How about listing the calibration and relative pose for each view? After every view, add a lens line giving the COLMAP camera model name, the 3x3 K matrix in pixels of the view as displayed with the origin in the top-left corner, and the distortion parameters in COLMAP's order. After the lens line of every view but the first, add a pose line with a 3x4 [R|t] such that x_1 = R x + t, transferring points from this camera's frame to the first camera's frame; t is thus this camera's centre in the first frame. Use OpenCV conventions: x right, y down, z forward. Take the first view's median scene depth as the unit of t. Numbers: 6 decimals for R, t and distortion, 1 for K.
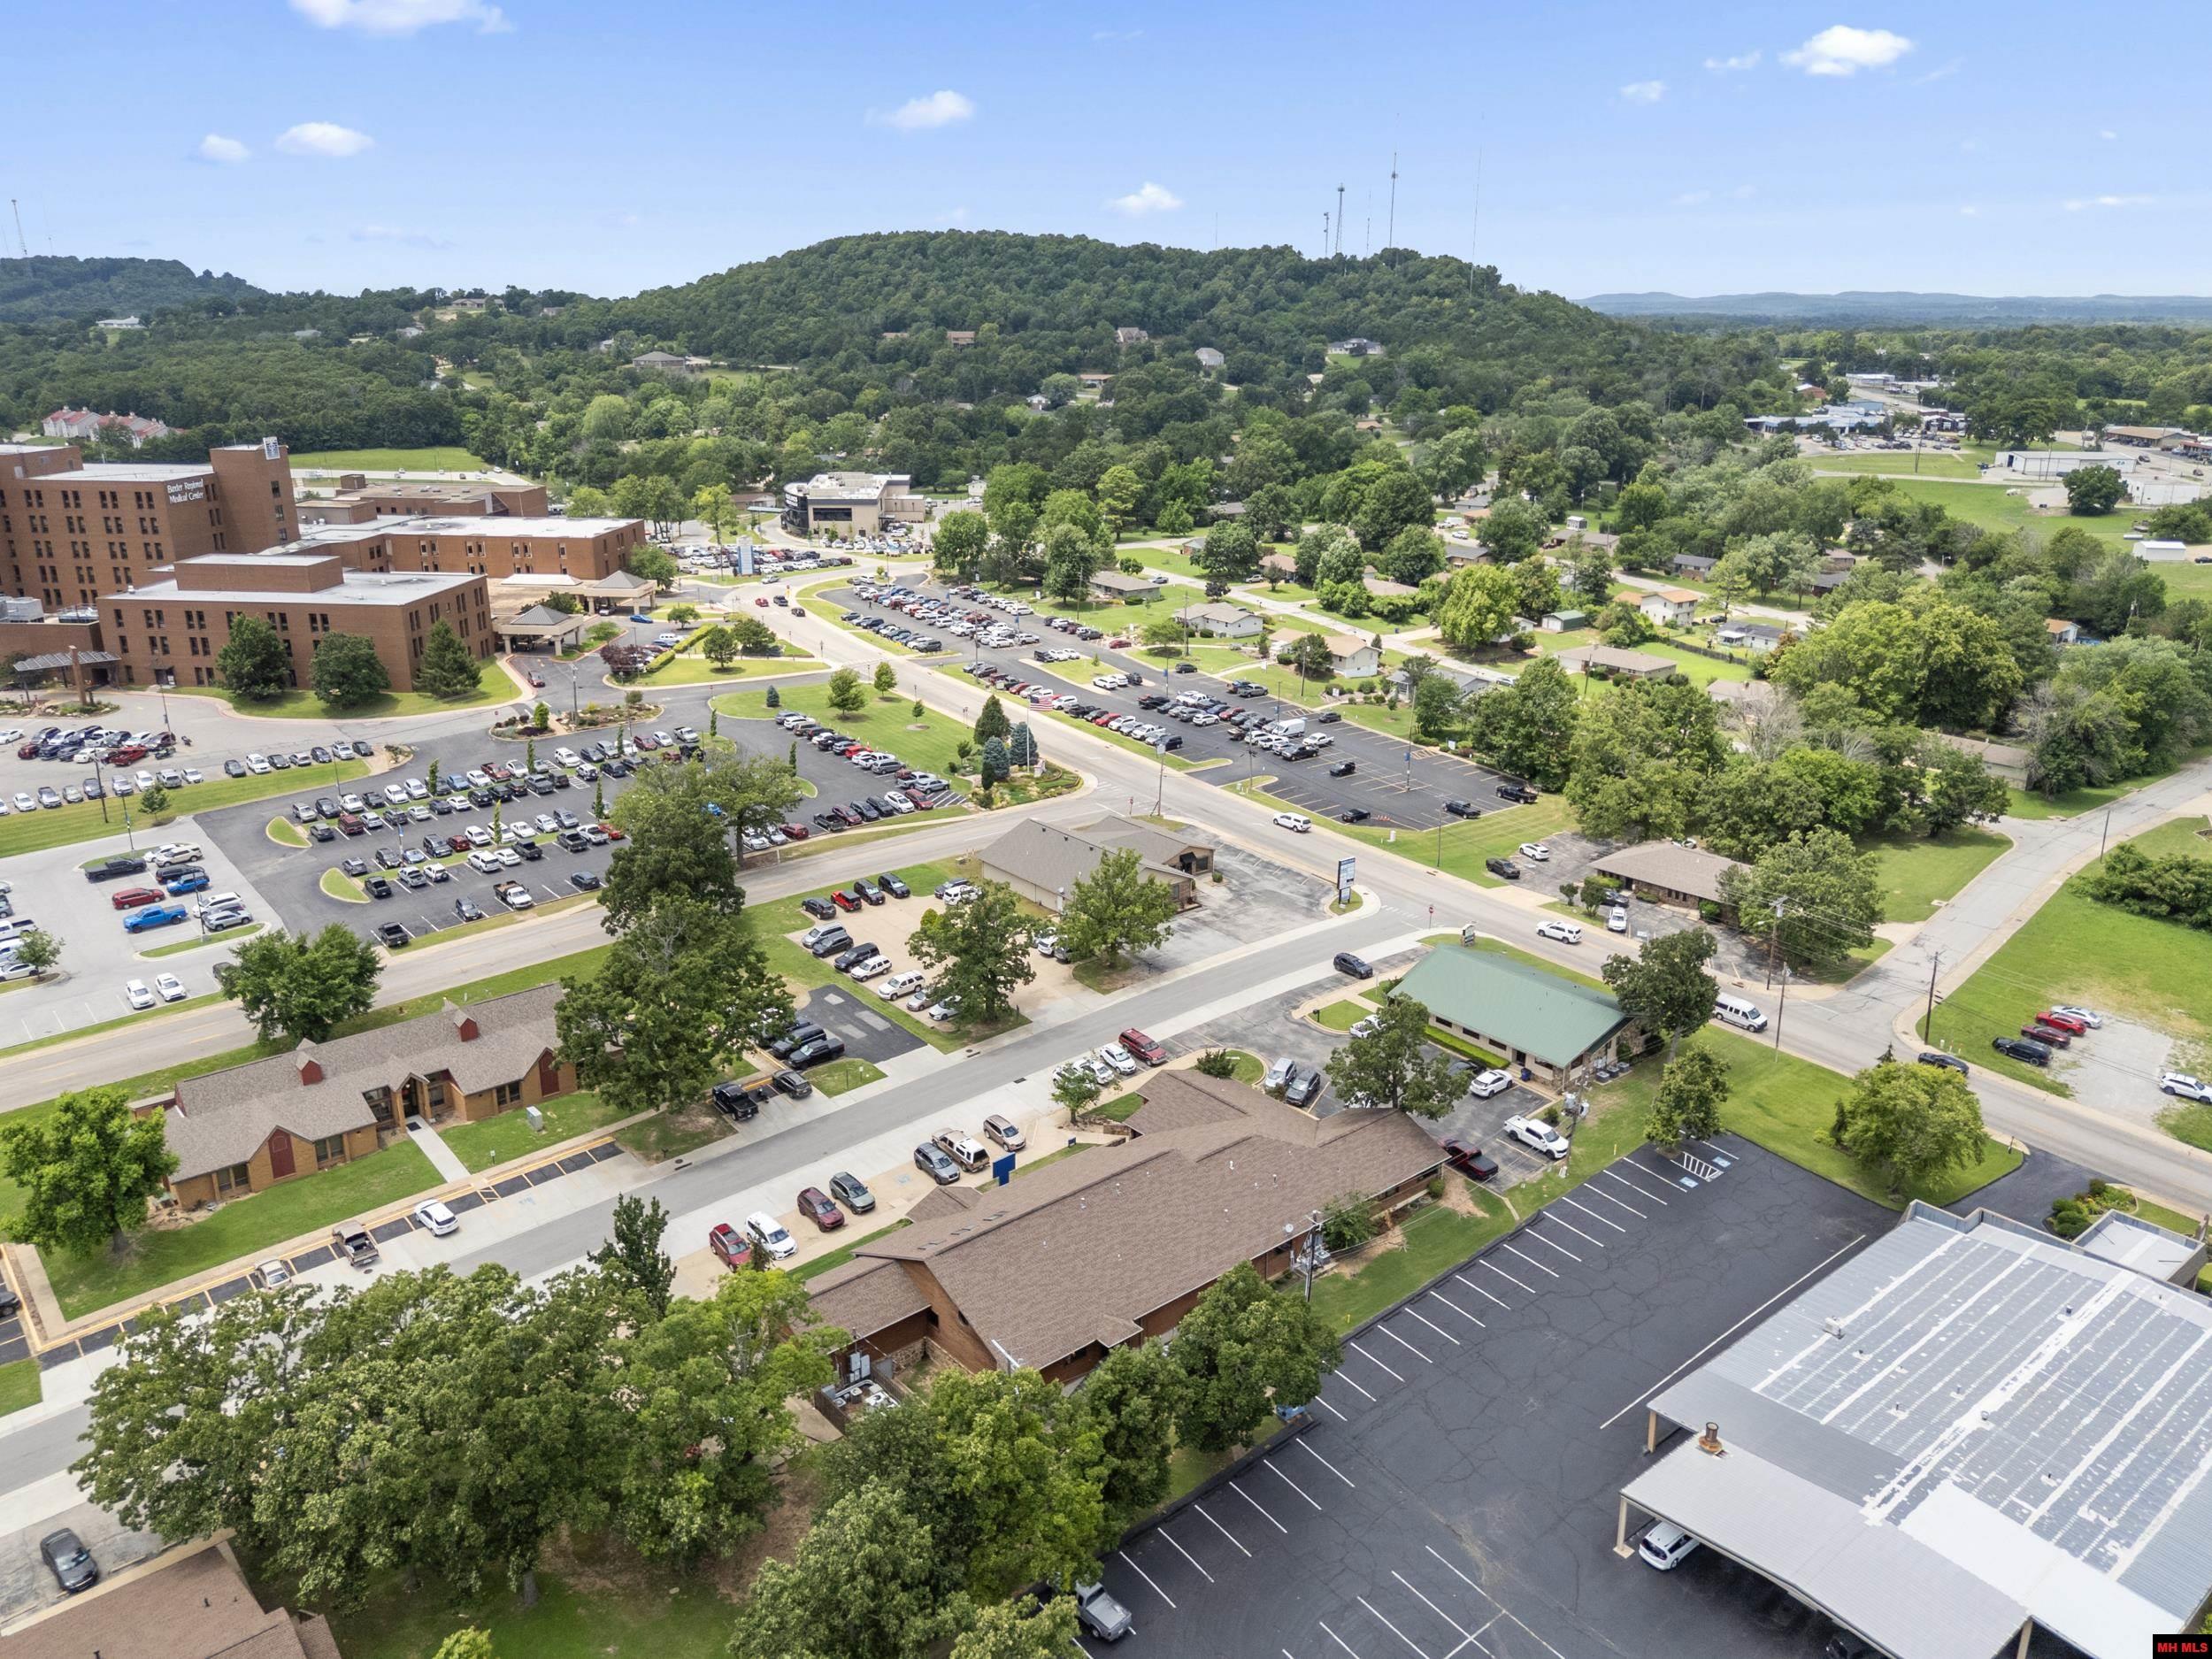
lens RADIAL K [[1619.9, 0, 1114.6], [0, 1619.9, 824.5], [0, 0, 1]] dist [0.080762, -0.089727]
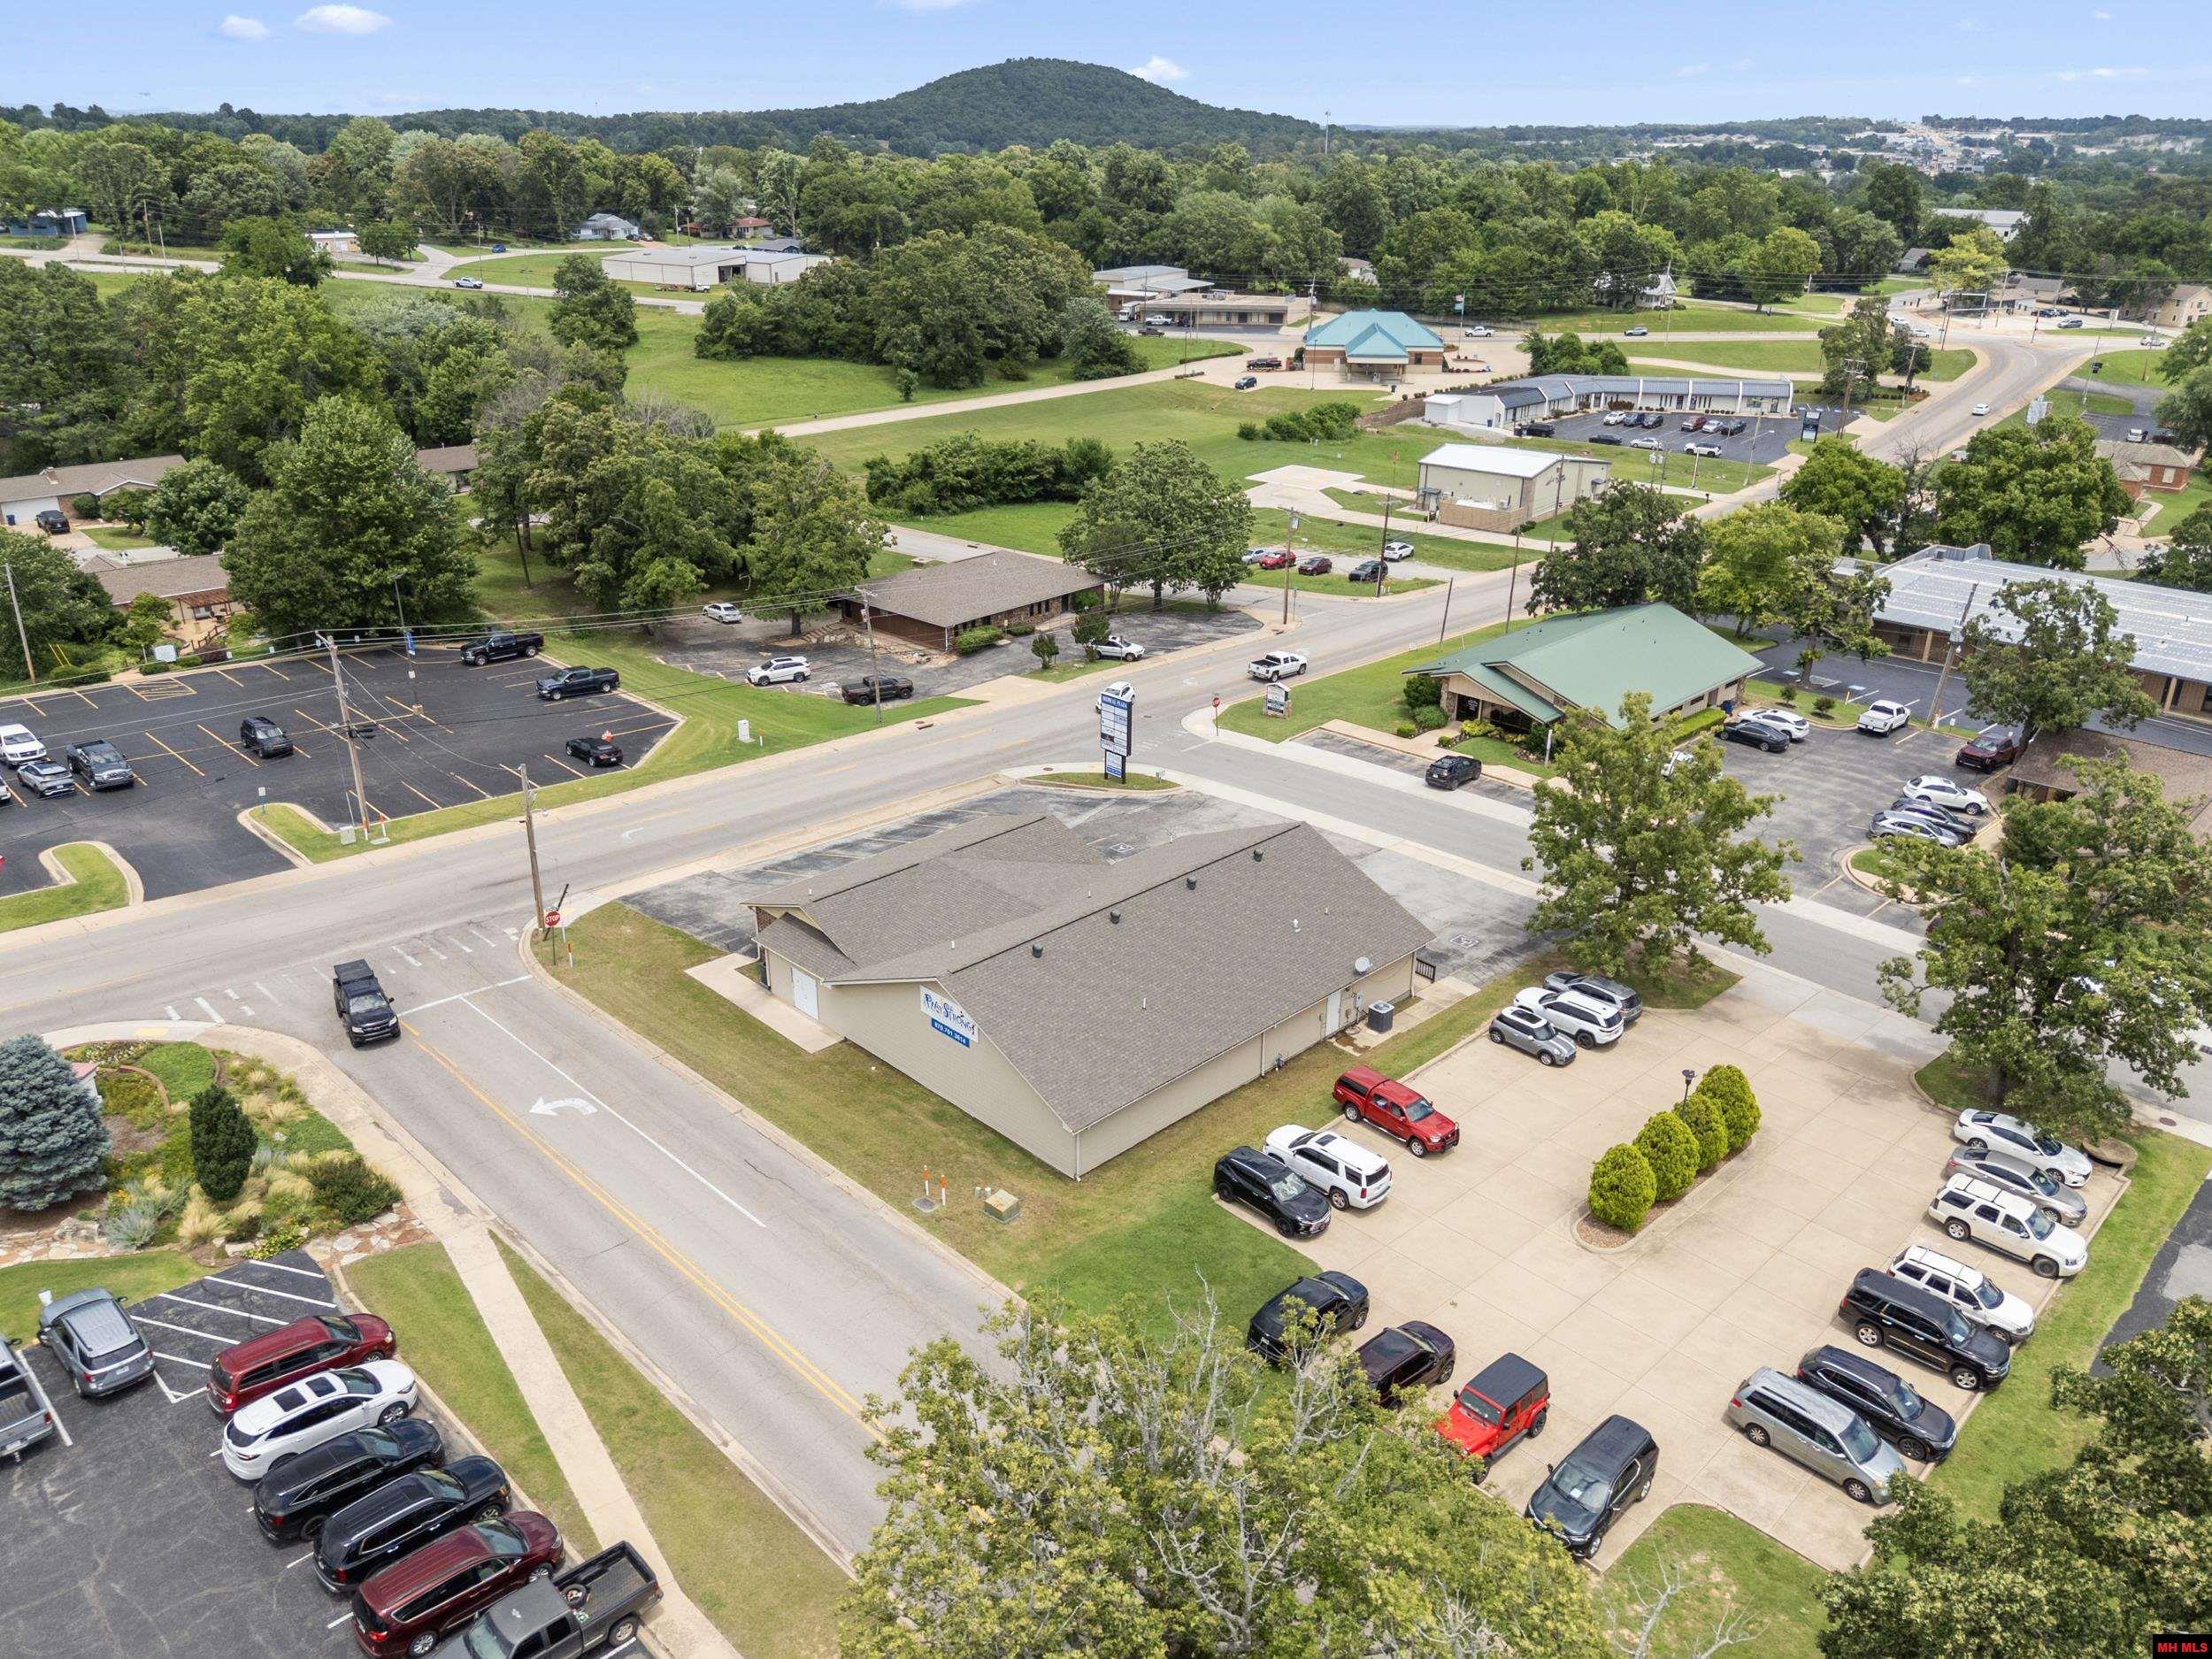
lens RADIAL K [[1619.9, 0, 1114.6], [0, 1619.9, 824.5], [0, 0, 1]] dist [0.080762, -0.089727]
pose [[-0.095845, -0.393297, 0.914402, -0.238633], [0.297509, 0.865321, 0.403371, -0.104637], [-0.949896, 0.310704, 0.034072, 0.674092]]
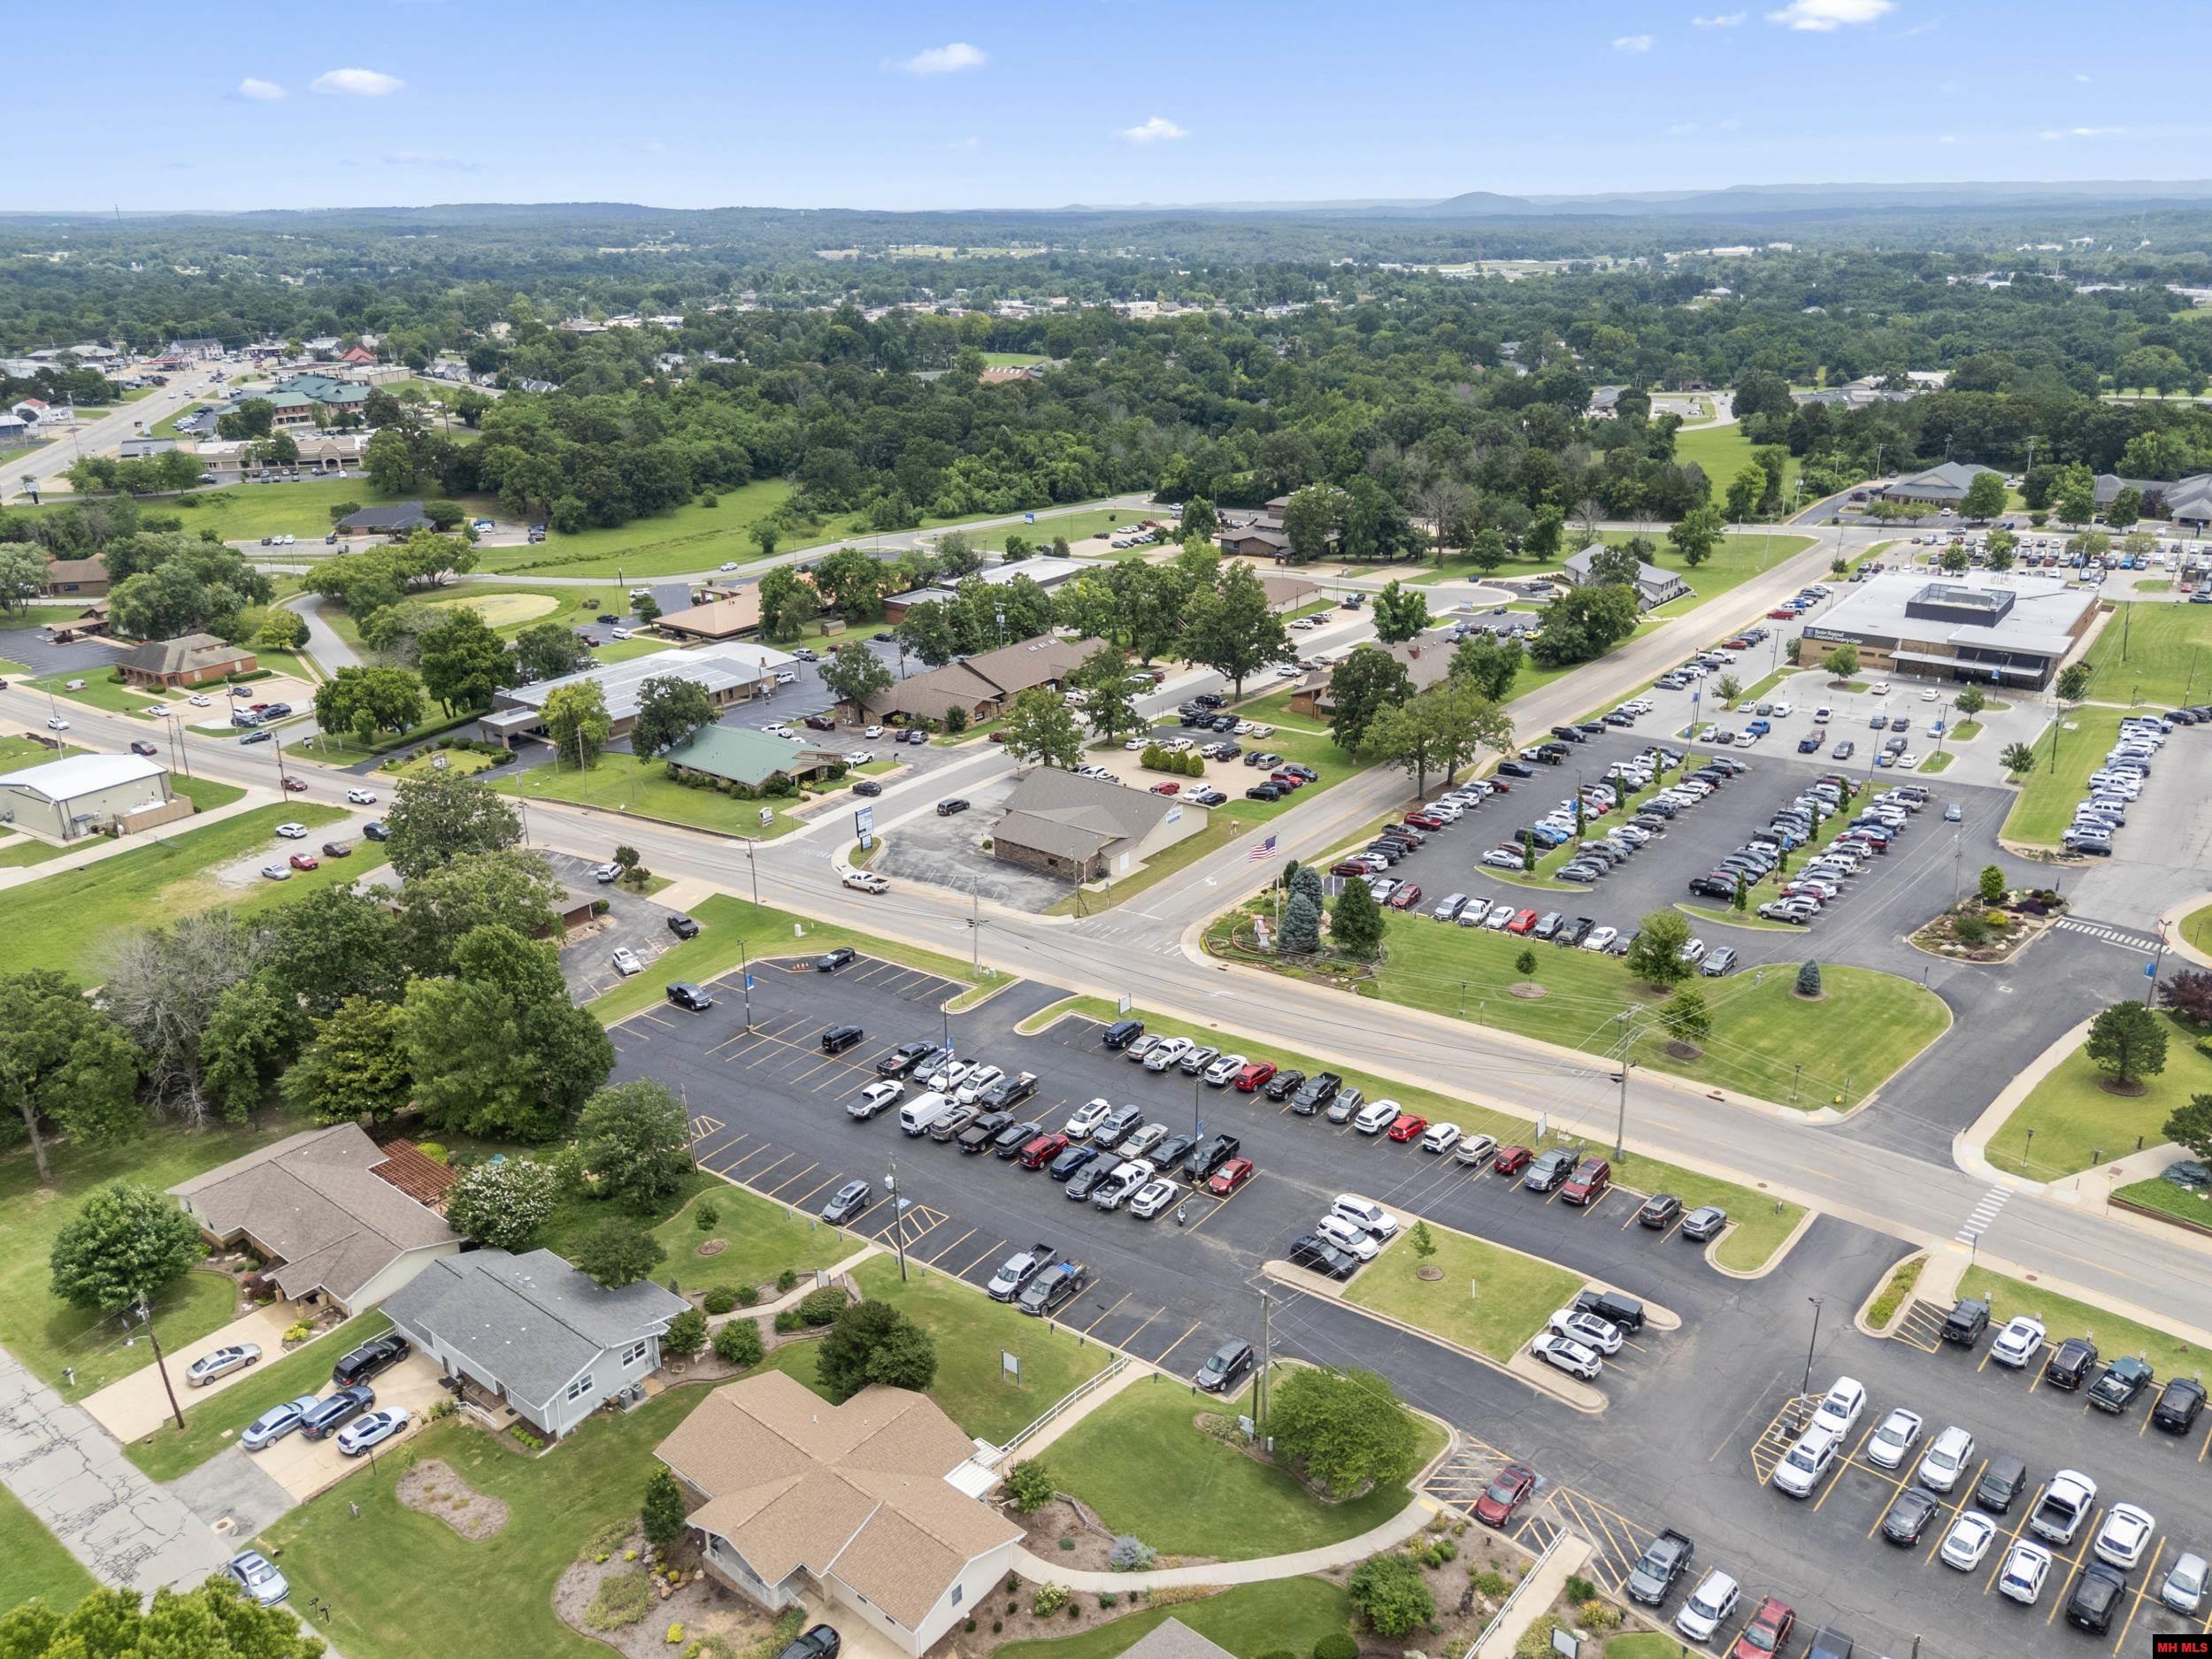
lens RADIAL K [[1619.9, 0, 1114.6], [0, 1619.9, 824.5], [0, 0, 1]] dist [0.080762, -0.089727]
pose [[-0.972751, 0.087718, -0.214619, 0.143900], [-0.064668, 0.786284, 0.614472, -0.433883], [0.222651, 0.611607, -0.759186, 1.257839]]
